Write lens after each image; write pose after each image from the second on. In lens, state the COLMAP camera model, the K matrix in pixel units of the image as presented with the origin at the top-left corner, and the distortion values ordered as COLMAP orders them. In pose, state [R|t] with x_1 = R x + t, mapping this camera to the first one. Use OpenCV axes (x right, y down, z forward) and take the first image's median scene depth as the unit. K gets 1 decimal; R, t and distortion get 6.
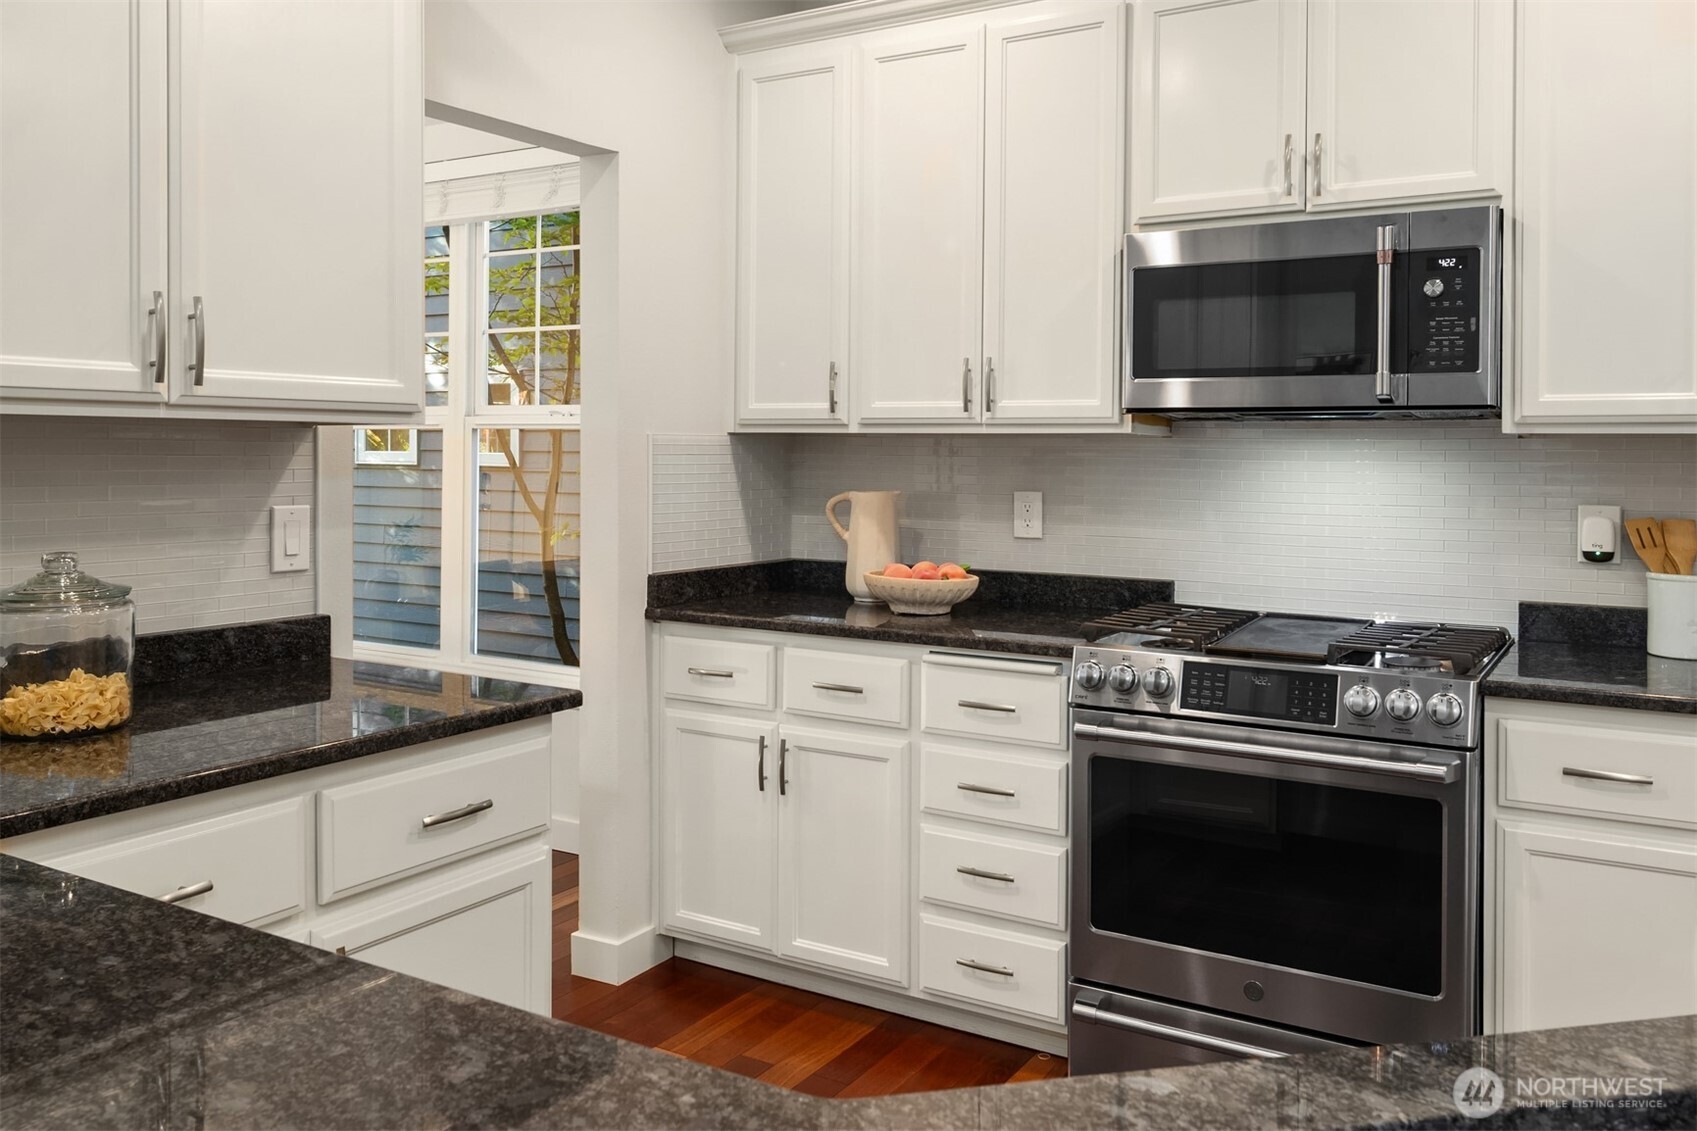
lens RADIAL K [[1135.0, 0, 848.4], [0, 1135.0, 485.7], [0, 0, 1]] dist [-0.004218, -0.000084]
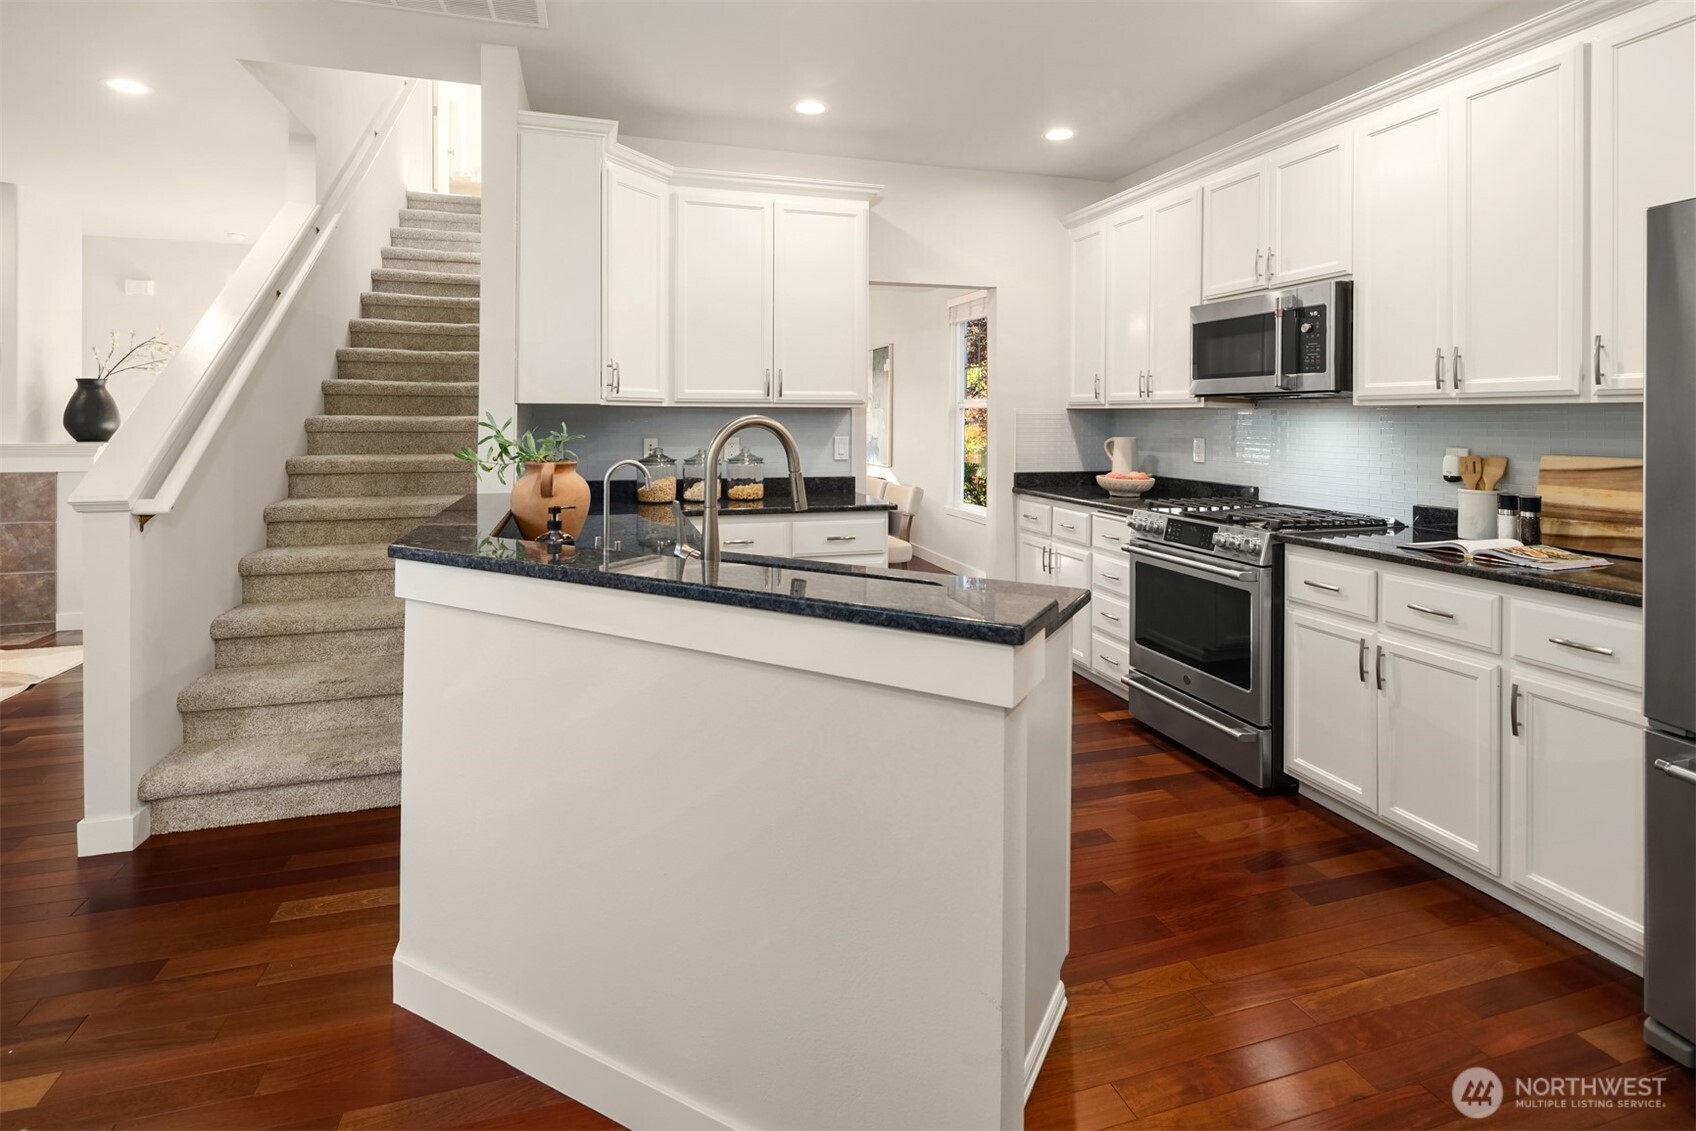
lens RADIAL K [[837.5, 0, 847.6], [0, 837.5, 425.3], [0, 0, 1]] dist [0.002044, 0.000375]
pose [[0.702123, 0.002605, -0.712050, 0.753491], [-0.021731, 0.999606, -0.017771, 0.021184], [0.711724, 0.027951, 0.701903, -0.390114]]
